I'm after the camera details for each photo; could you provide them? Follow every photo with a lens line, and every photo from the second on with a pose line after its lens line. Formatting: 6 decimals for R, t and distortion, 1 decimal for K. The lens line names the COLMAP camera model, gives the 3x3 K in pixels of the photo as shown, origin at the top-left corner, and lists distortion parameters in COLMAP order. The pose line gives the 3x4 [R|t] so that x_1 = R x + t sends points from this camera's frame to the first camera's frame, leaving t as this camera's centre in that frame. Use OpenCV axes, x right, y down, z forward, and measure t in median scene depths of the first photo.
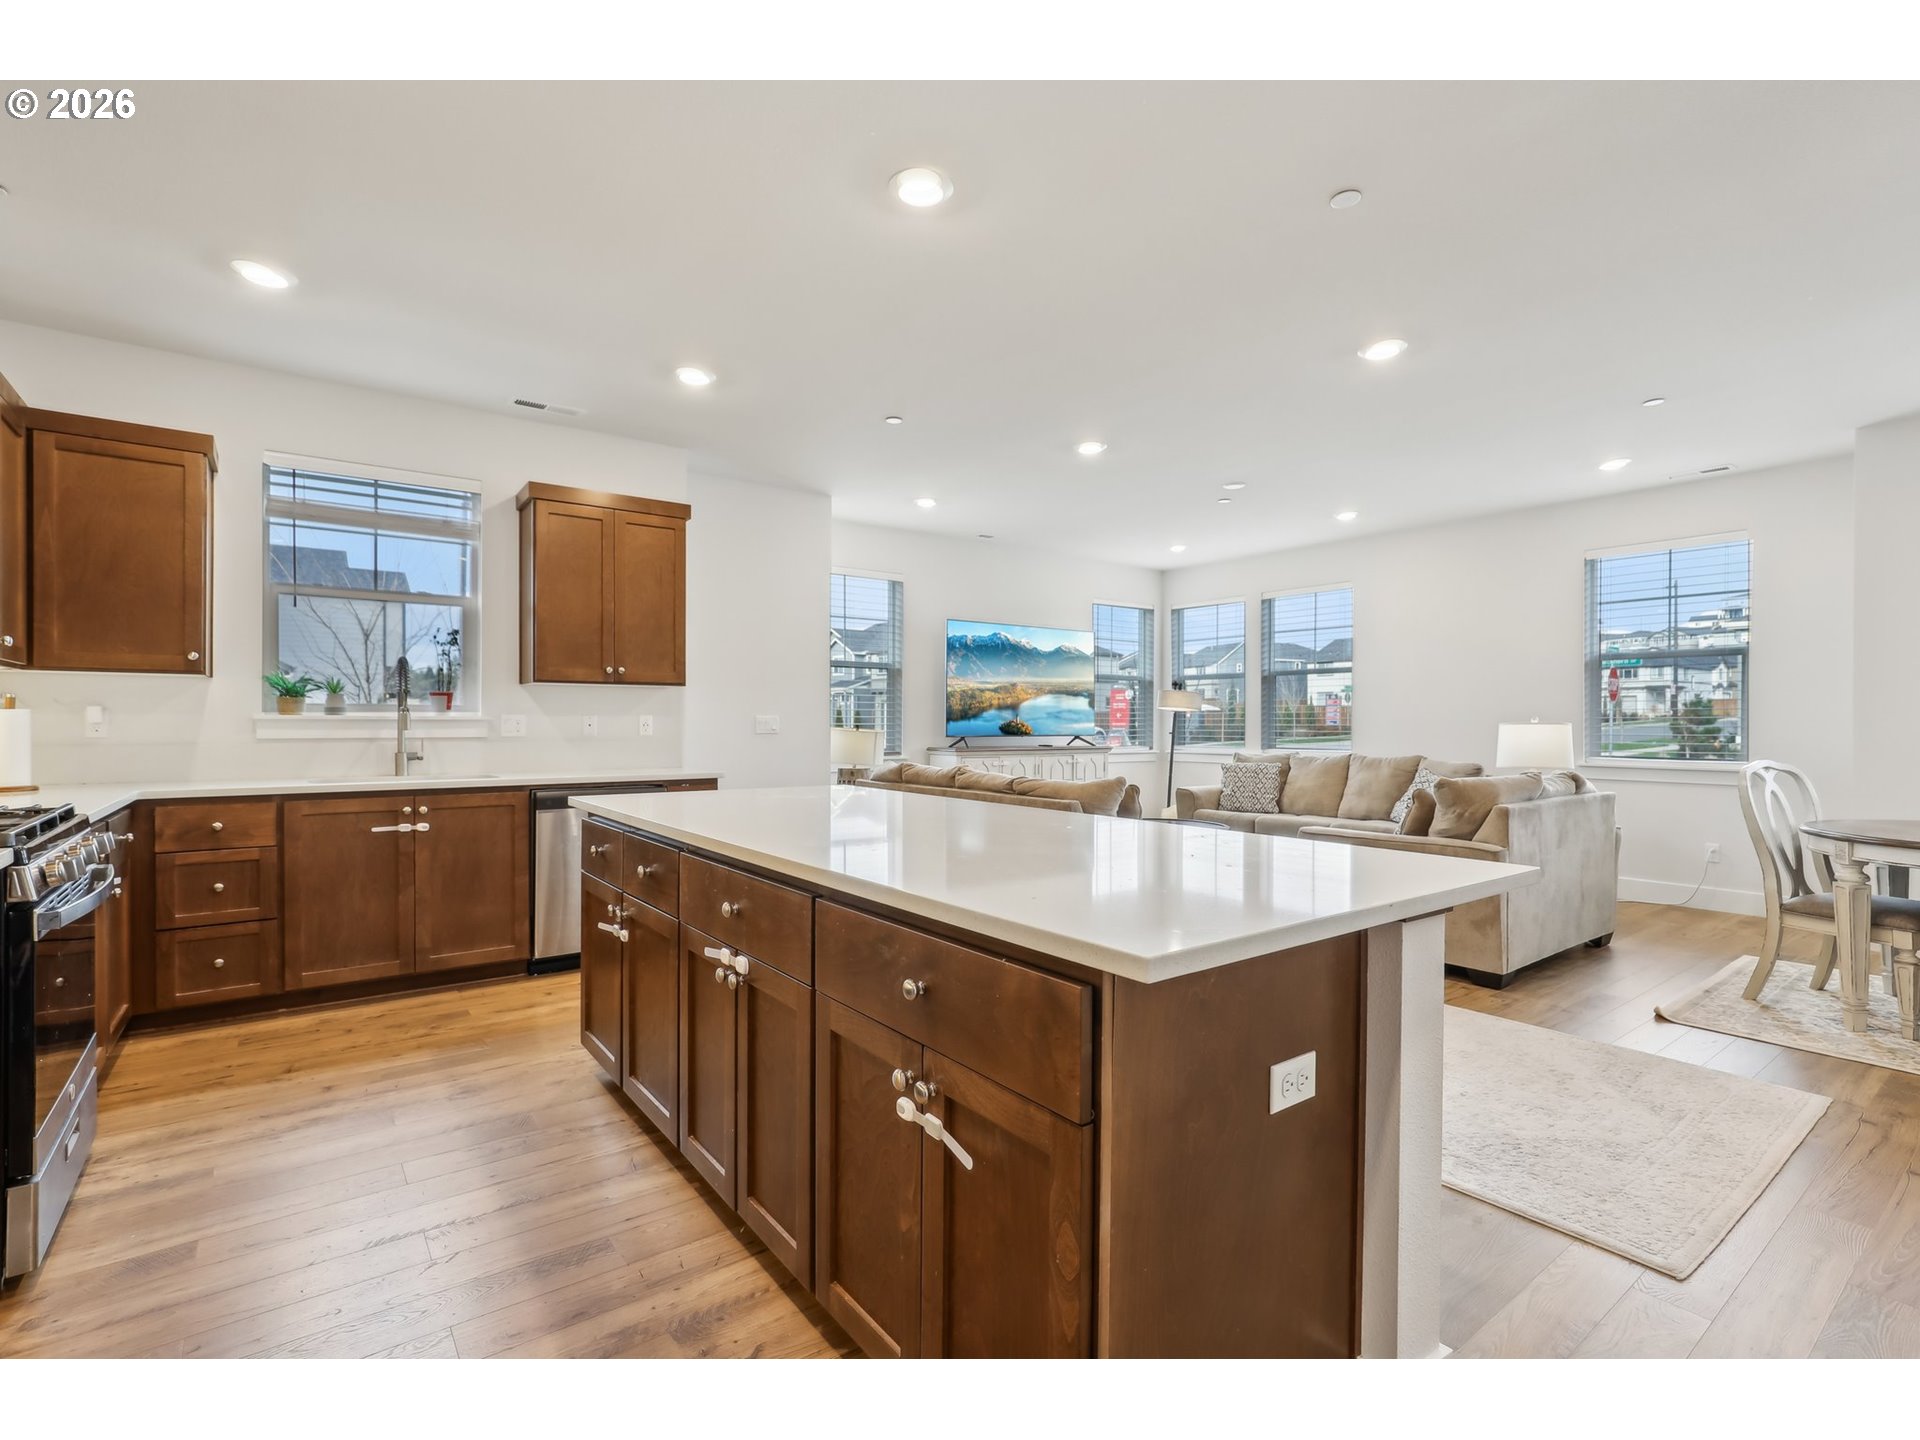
lens RADIAL K [[888.6, 0, 944.2], [0, 888.6, 727.3], [0, 0, 1]] dist [-0.009431, 0.003965]
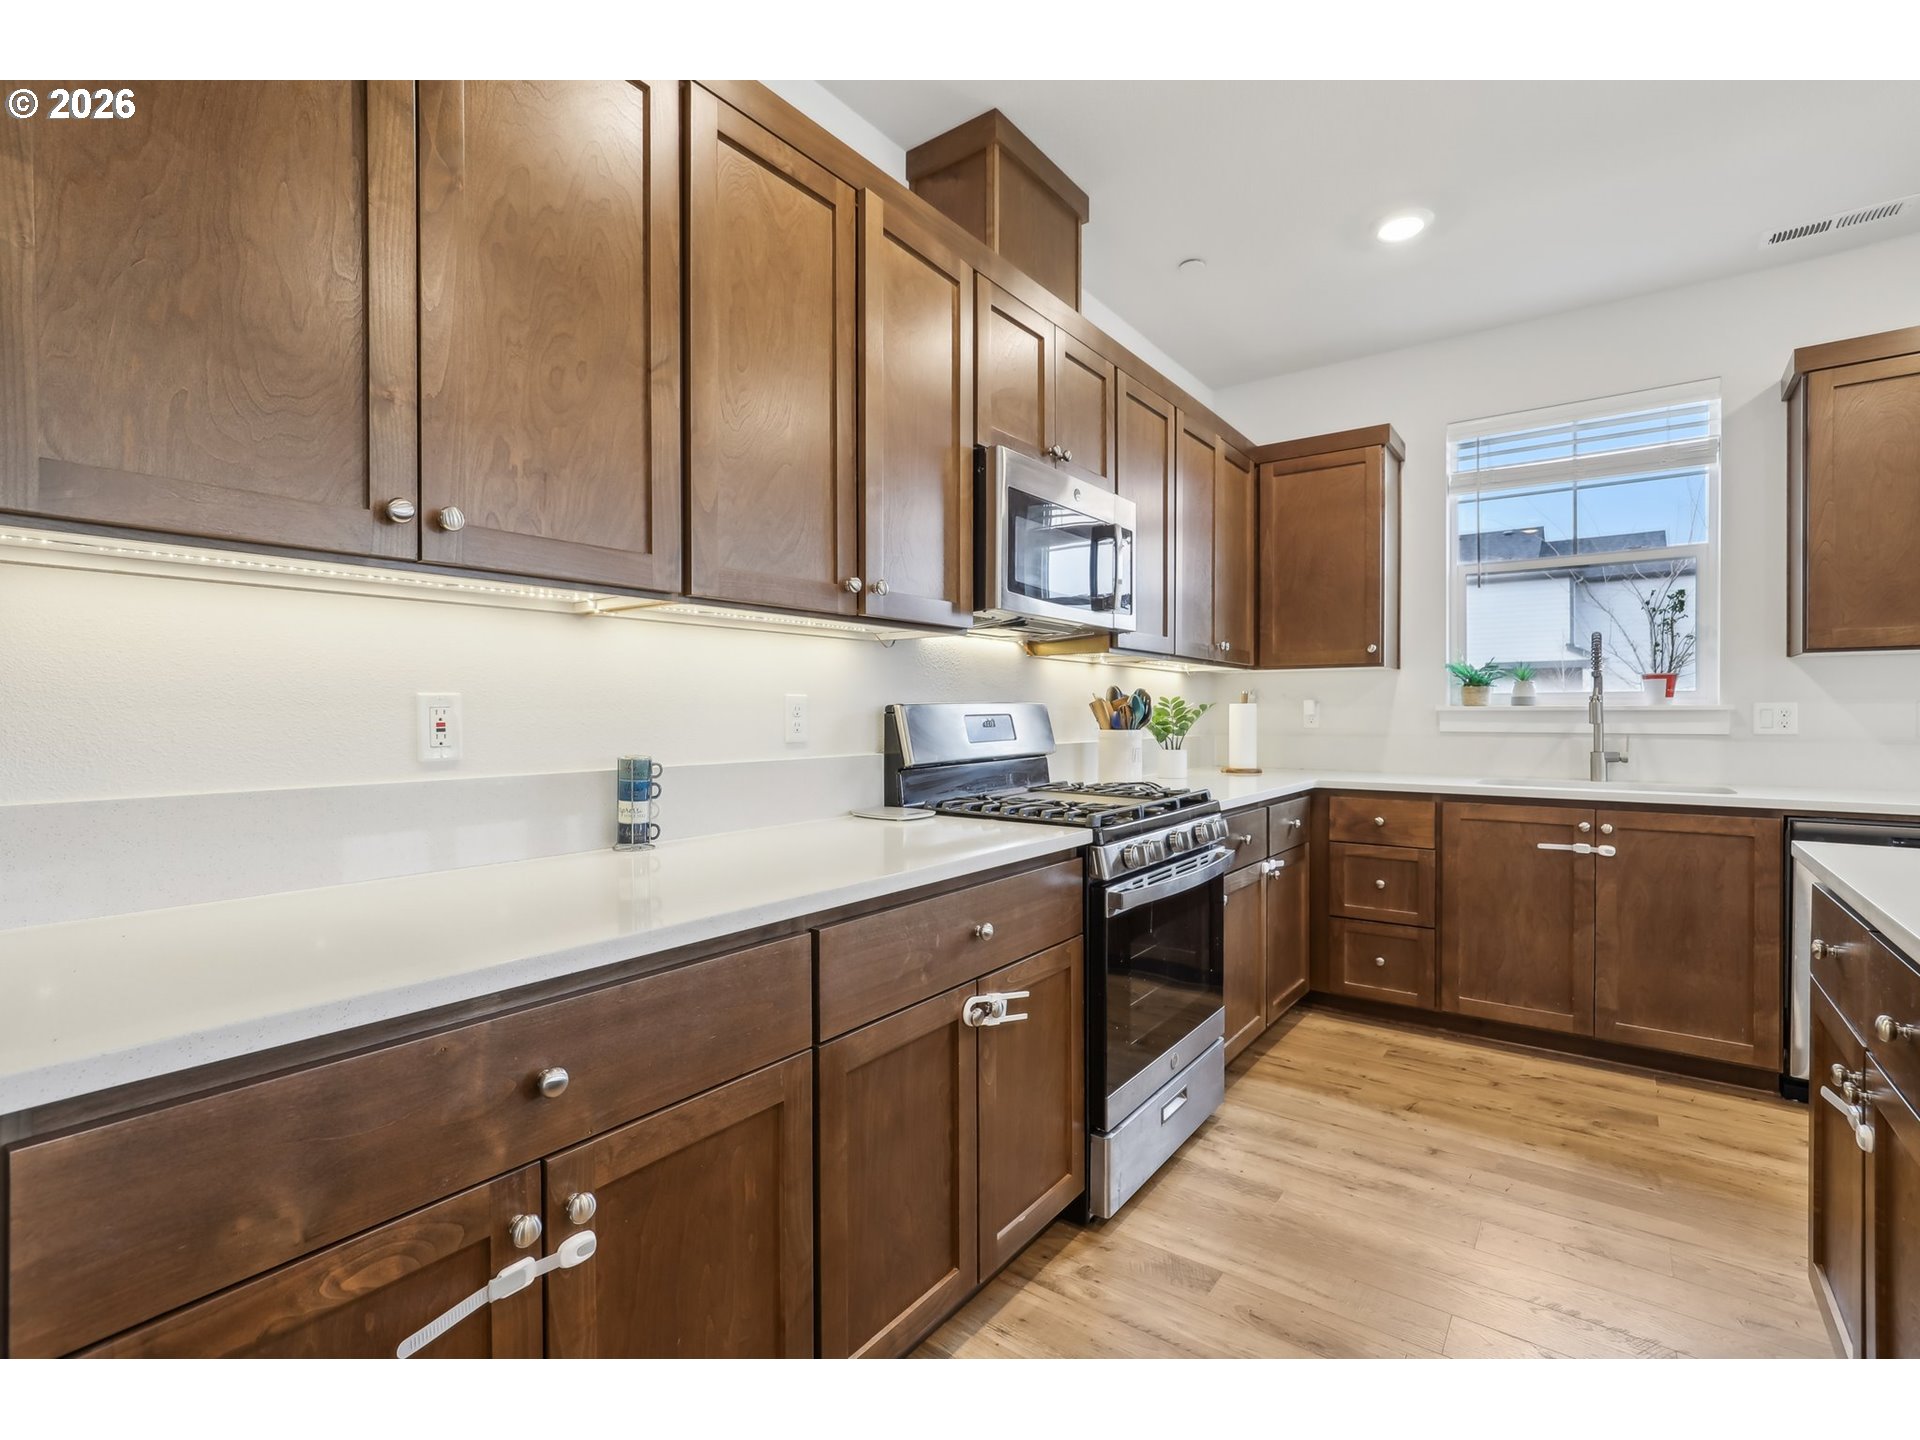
lens RADIAL K [[888.6, 0, 957.8], [0, 888.6, 718.8], [0, 0, 1]] dist [-0.009431, 0.003965]
pose [[0.289369, 0.003894, -0.957210, -0.018750], [-0.003250, 0.999990, 0.003086, -0.001933], [0.957212, 0.002217, 0.289379, 0.232095]]
